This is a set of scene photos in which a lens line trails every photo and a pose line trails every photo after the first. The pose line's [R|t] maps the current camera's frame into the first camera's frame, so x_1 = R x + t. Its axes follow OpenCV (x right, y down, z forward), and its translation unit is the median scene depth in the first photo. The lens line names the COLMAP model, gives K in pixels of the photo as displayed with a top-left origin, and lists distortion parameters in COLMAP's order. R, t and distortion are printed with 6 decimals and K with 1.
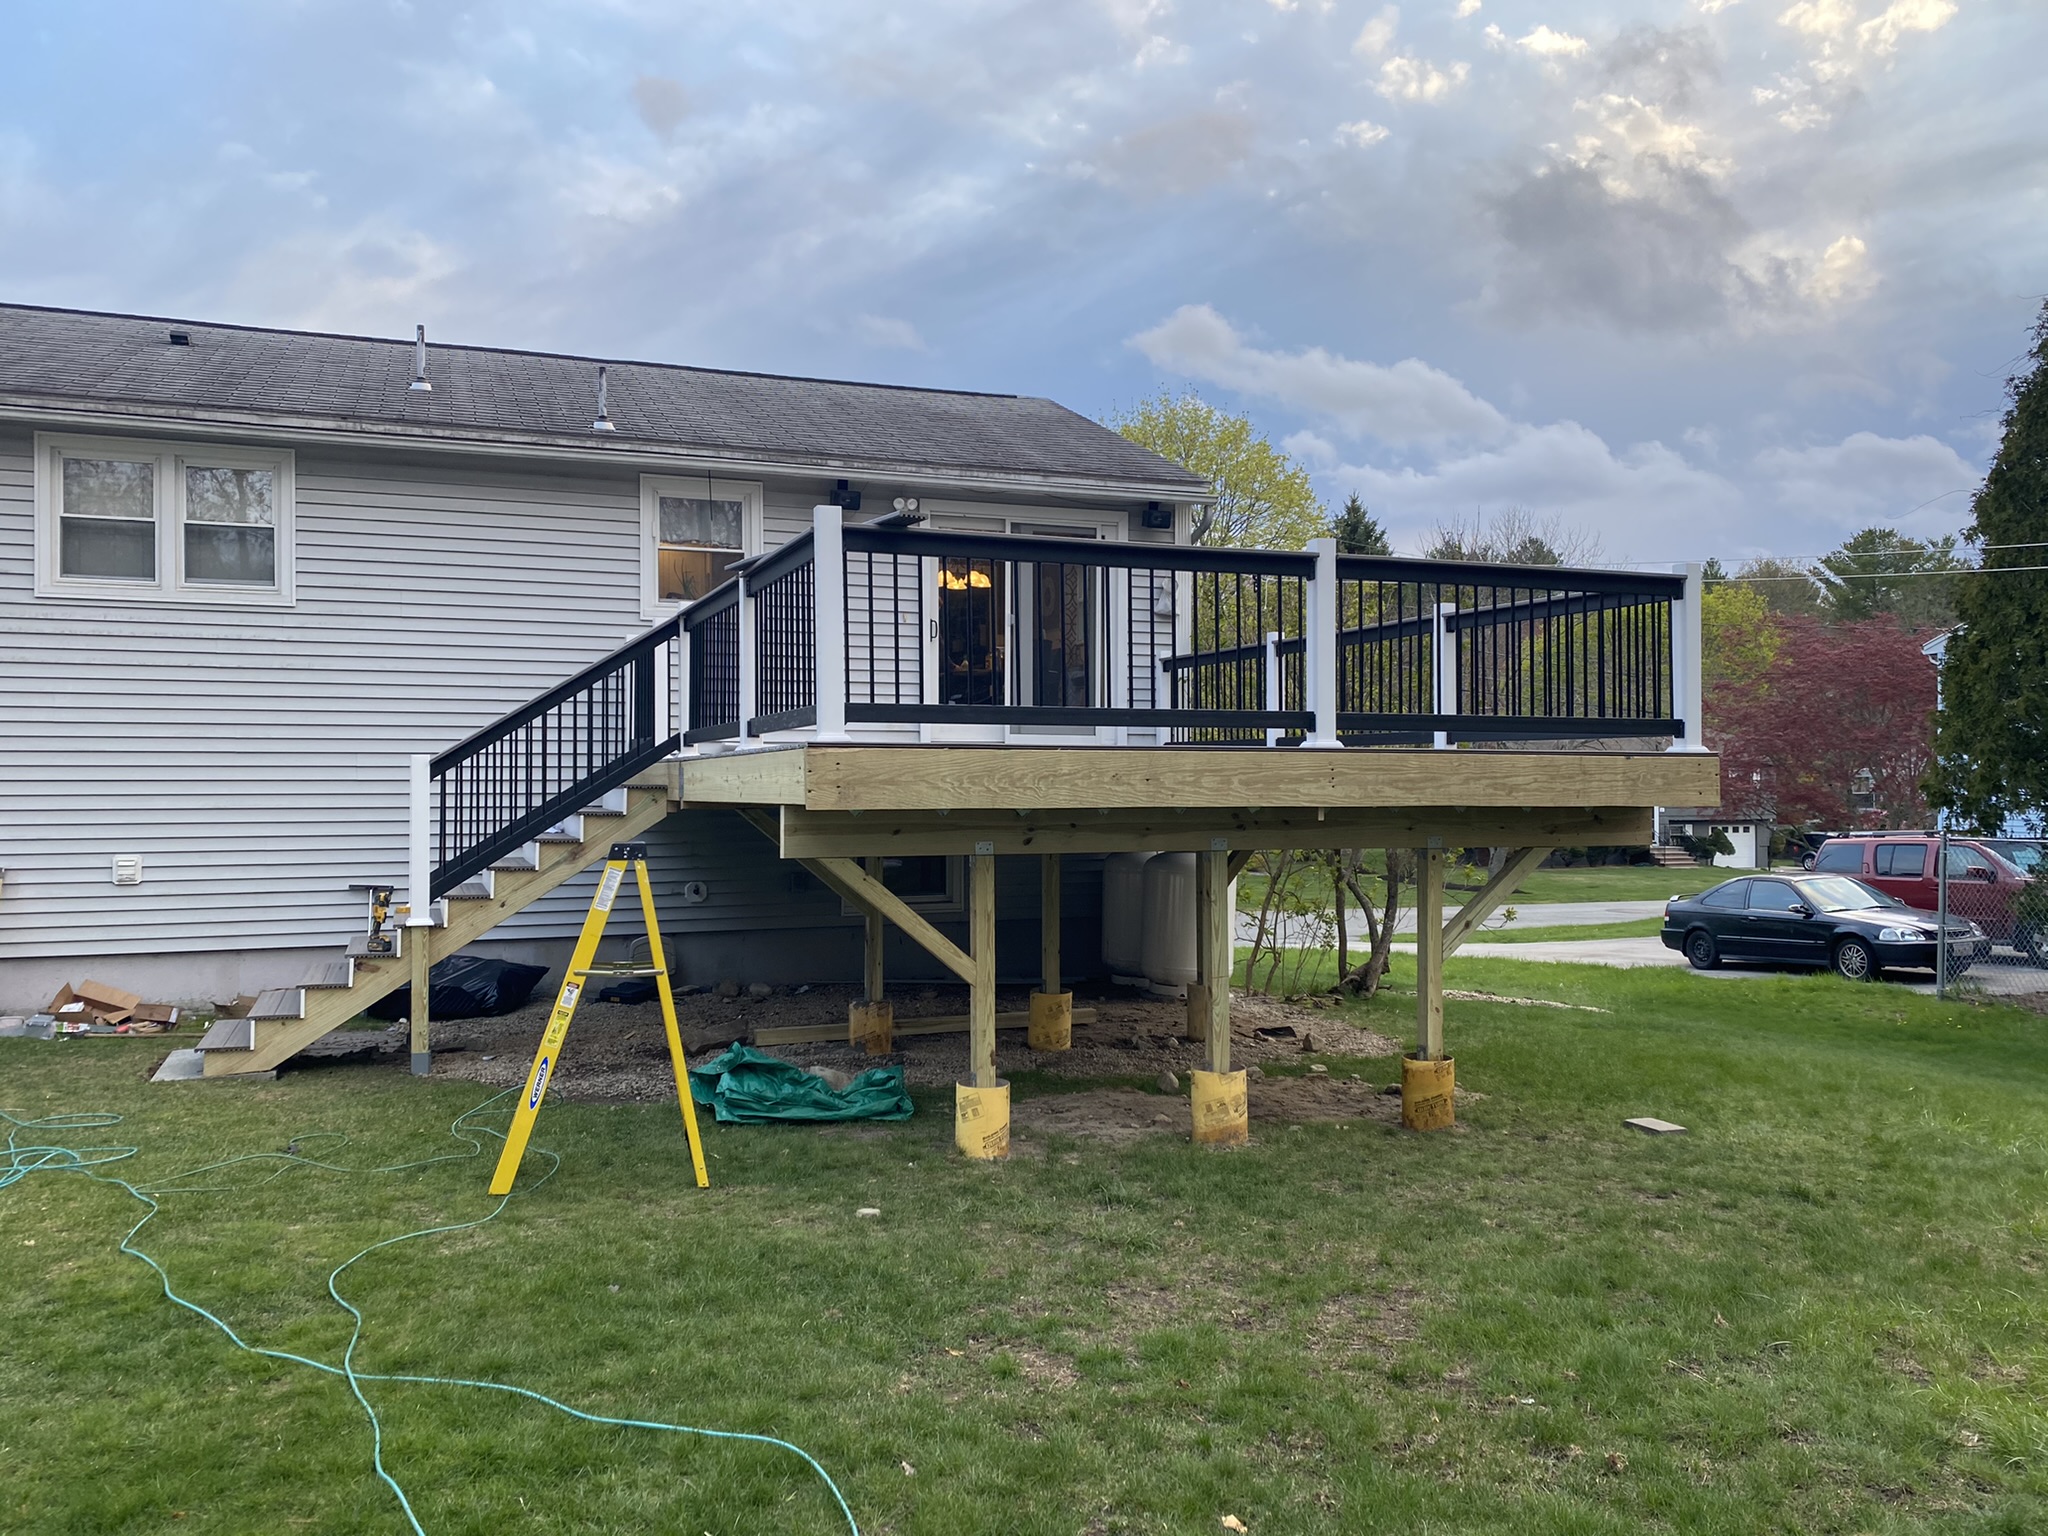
lens RADIAL K [[1526.0, 0, 1024.0], [0, 1526.0, 768.0], [0, 0, 1]] dist [0.006296, 0.003125]
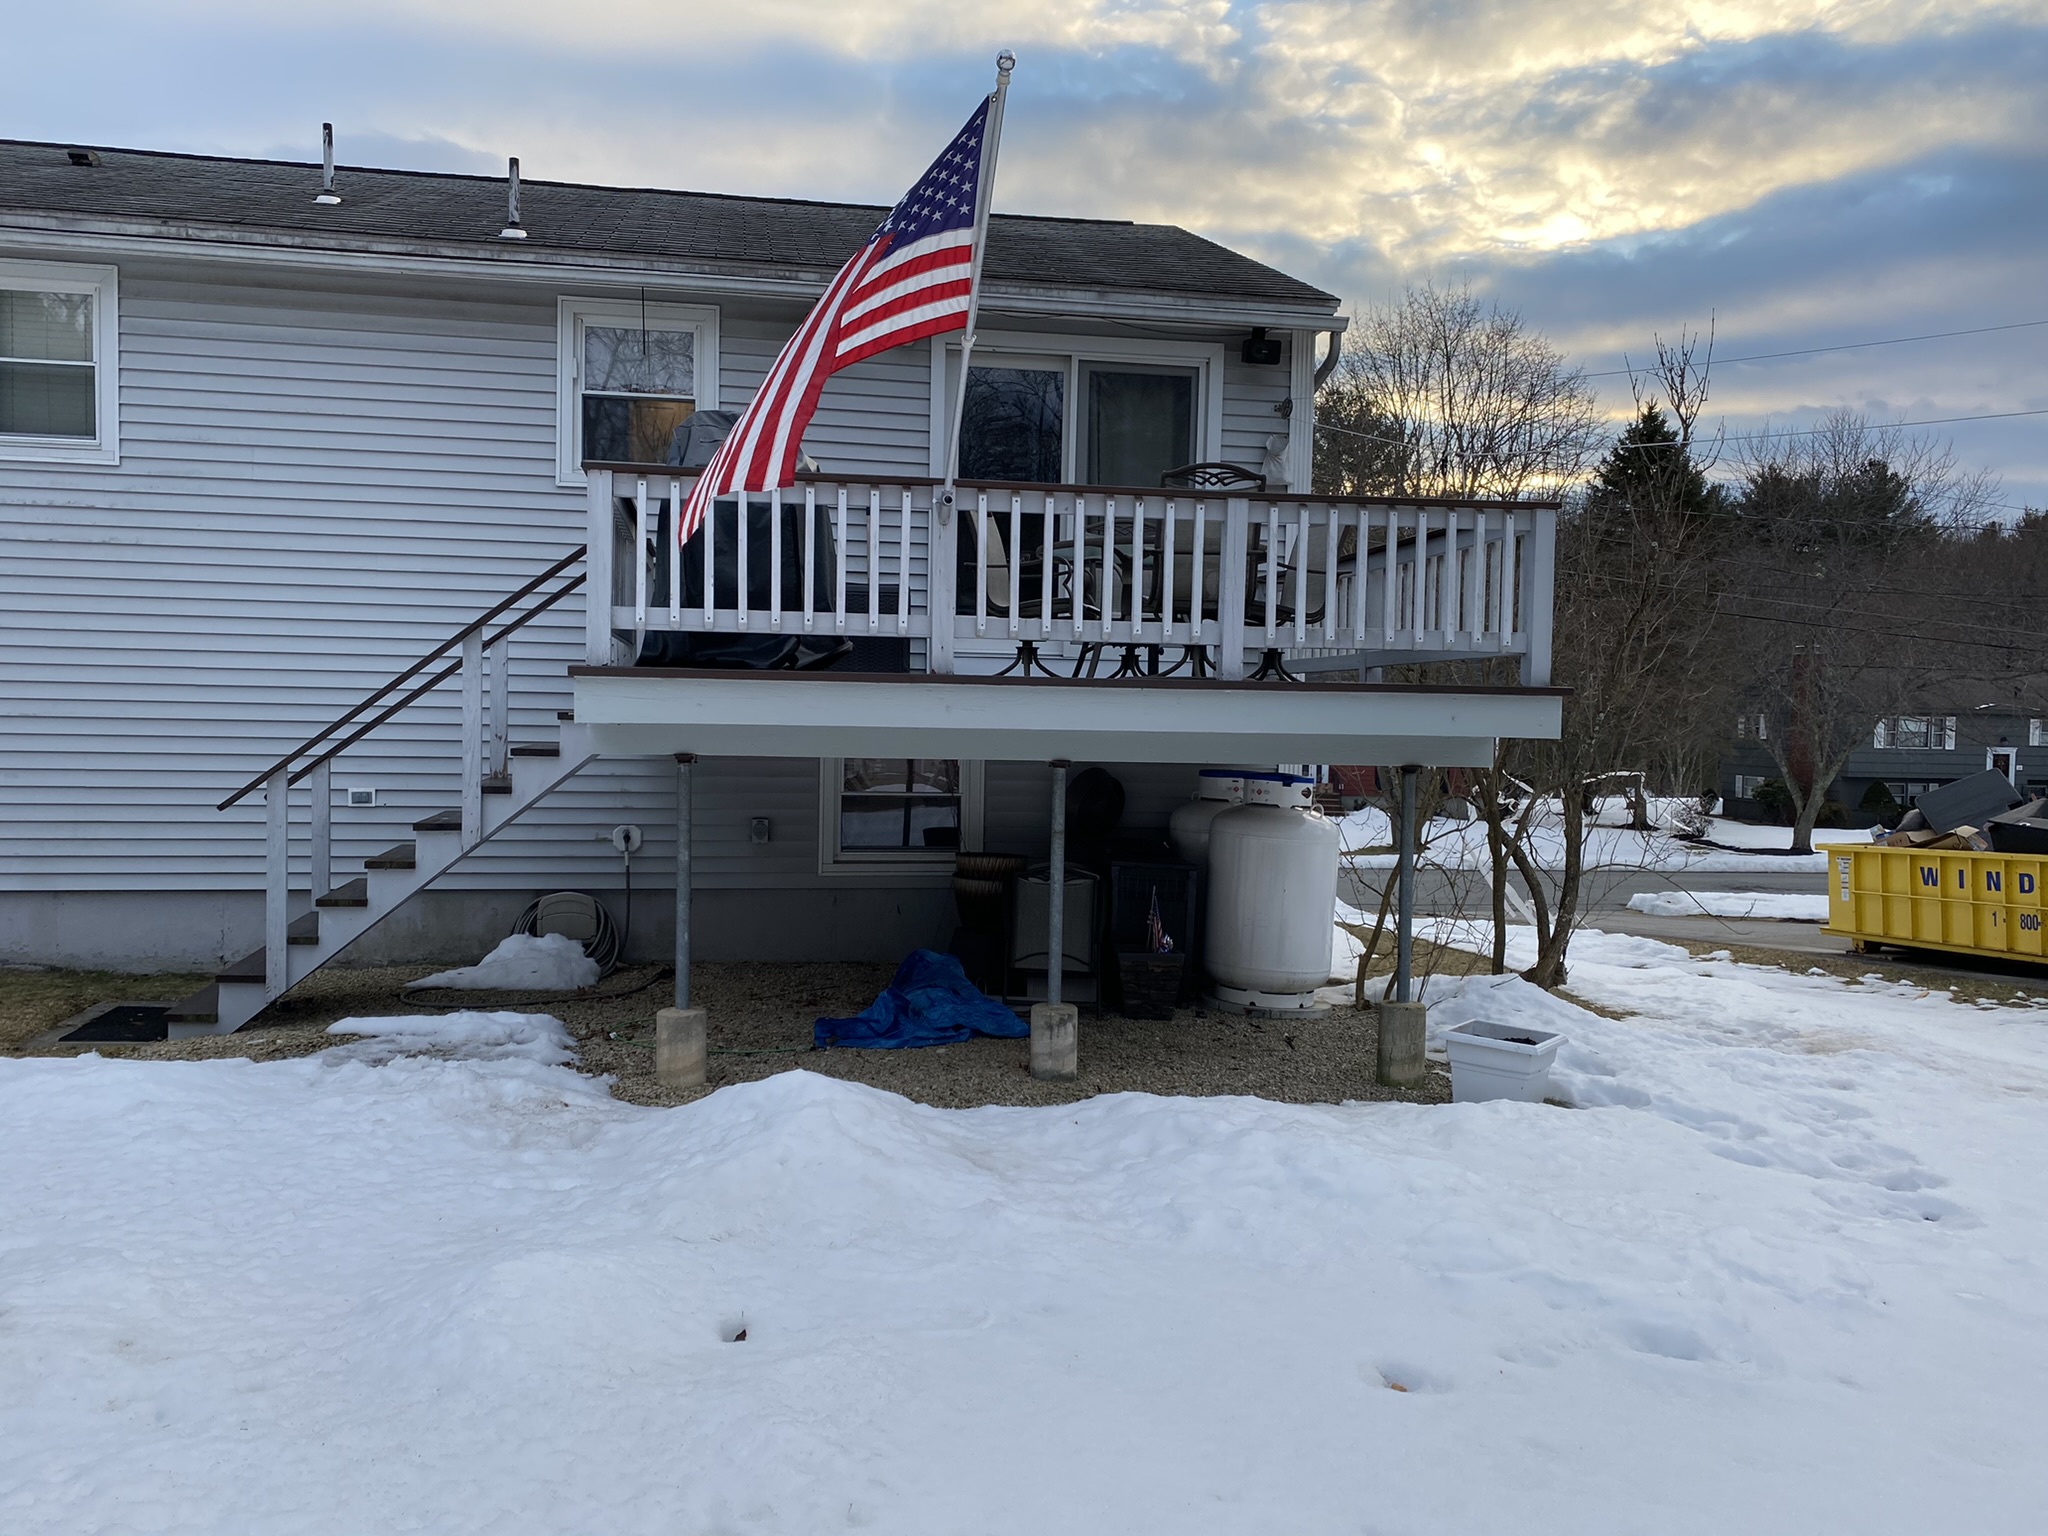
lens RADIAL K [[1526.0, 0, 1024.0], [0, 1526.0, 768.0], [0, 0, 1]] dist [0.006296, 0.003125]
pose [[0.982475, 0.025068, -0.184700, 0.139982], [-0.017768, 0.998998, 0.041070, 0.010592], [0.185544, -0.037069, 0.981936, 0.302471]]
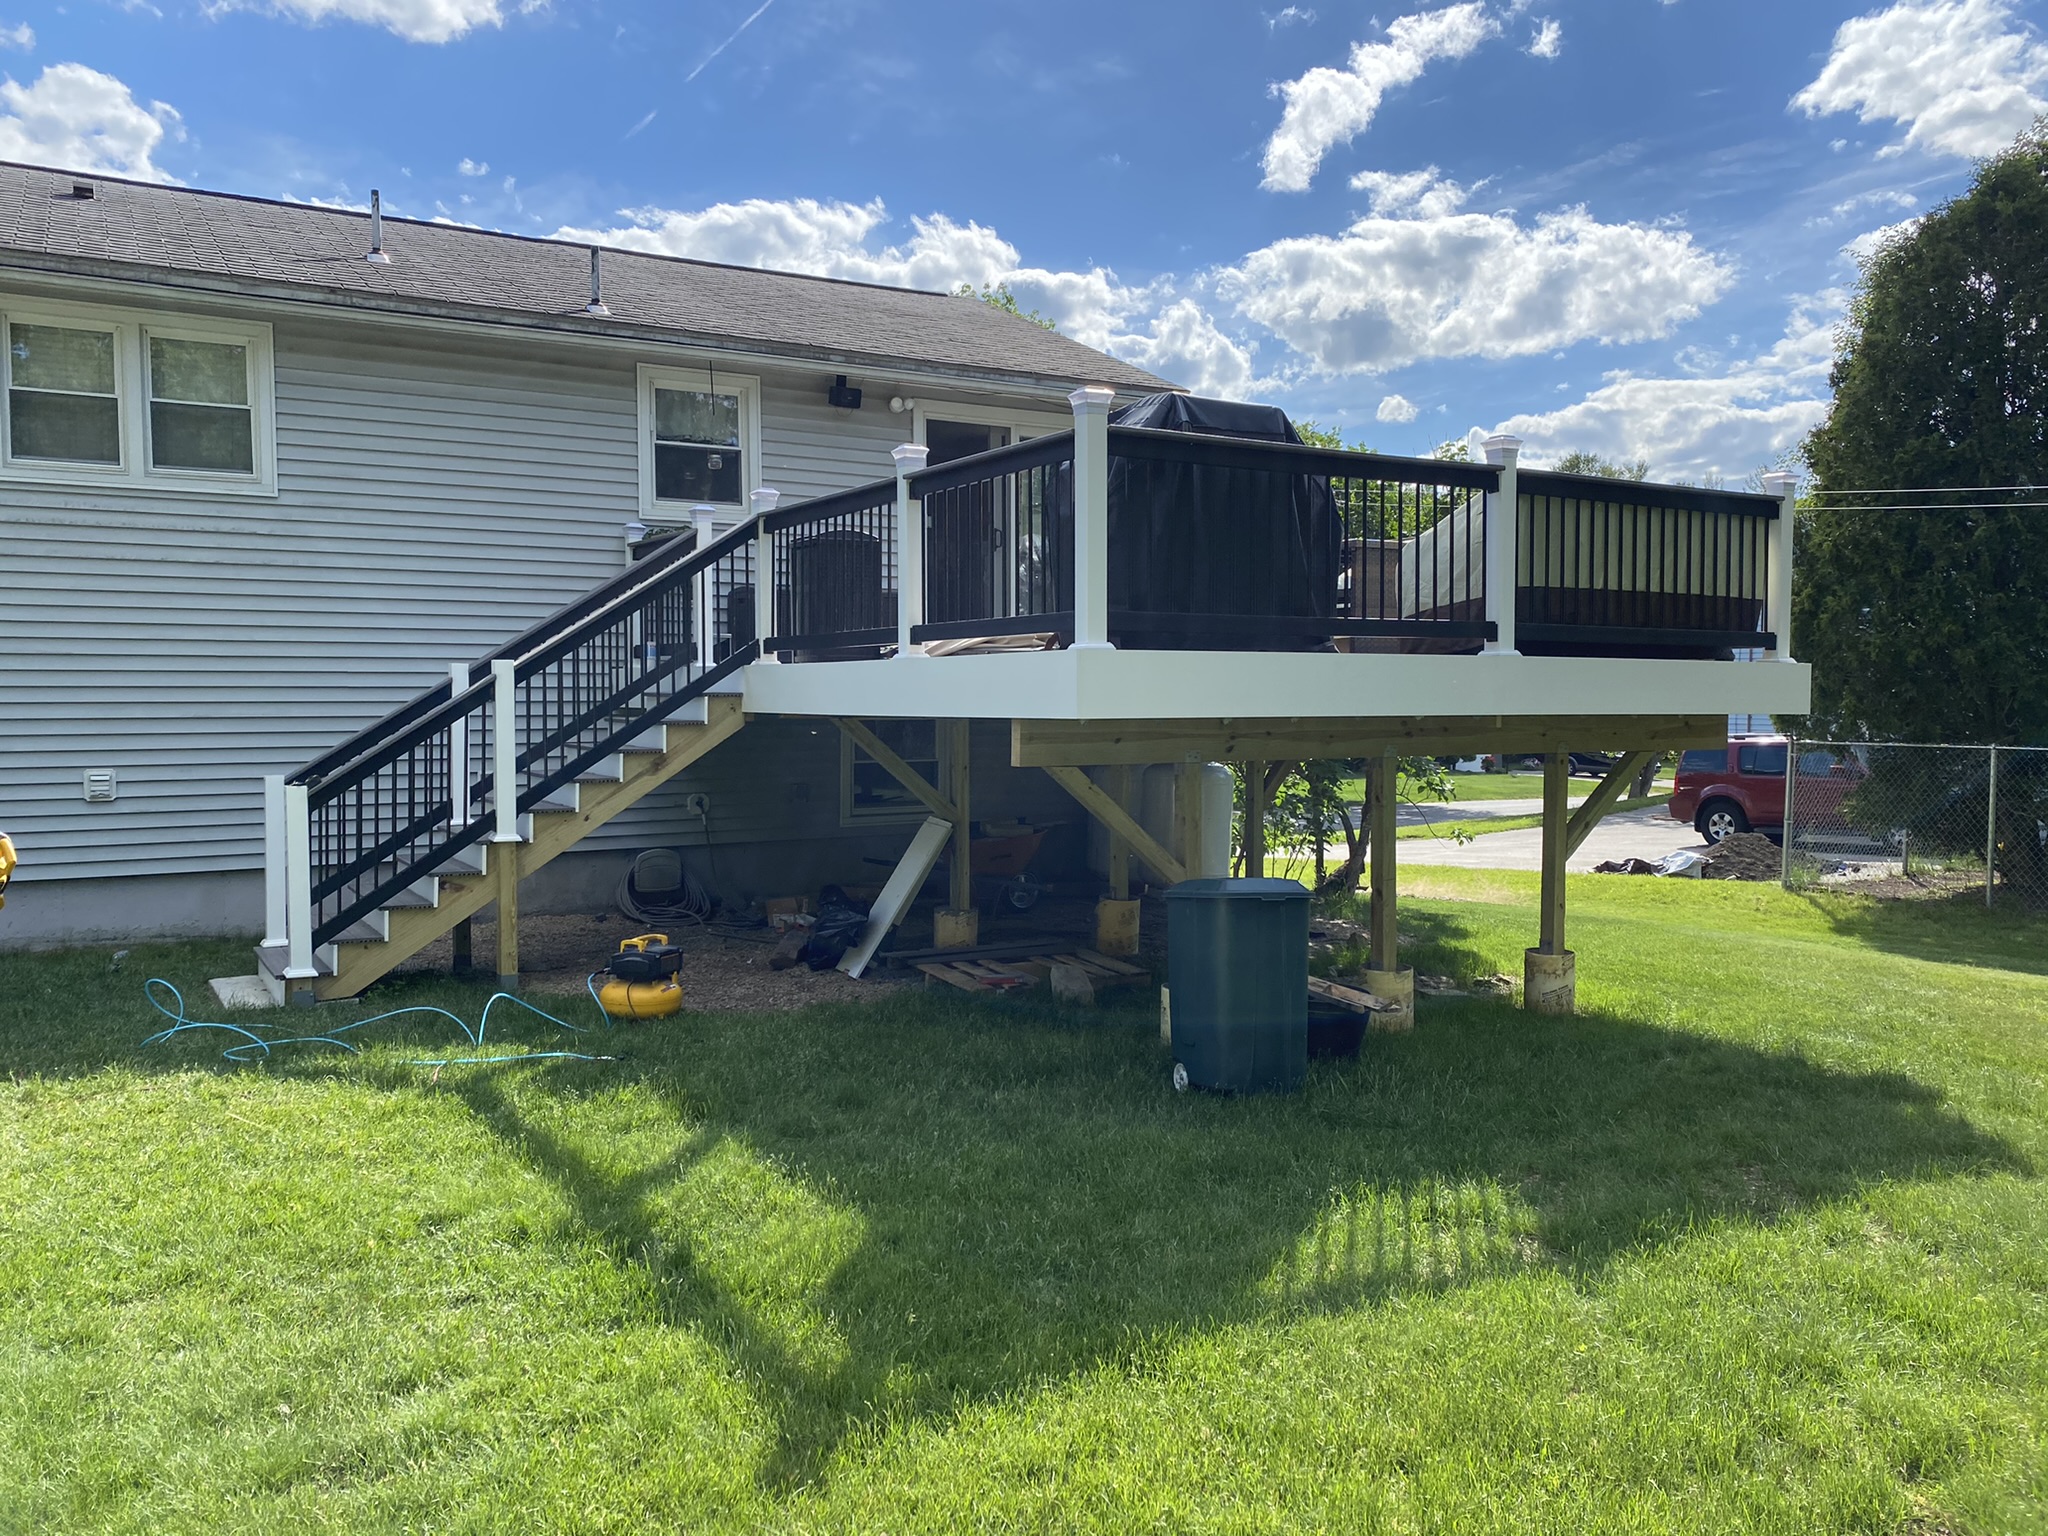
lens RADIAL K [[1527.4, 0, 990.4], [0, 1527.4, 781.3], [0, 0, 1]] dist [0.002233, 0.003934]
pose [[0.987824, -0.007835, 0.155376, -0.200926], [-0.002678, 0.997727, 0.067339, 0.001218], [-0.155550, -0.066935, 0.985558, 0.019348]]
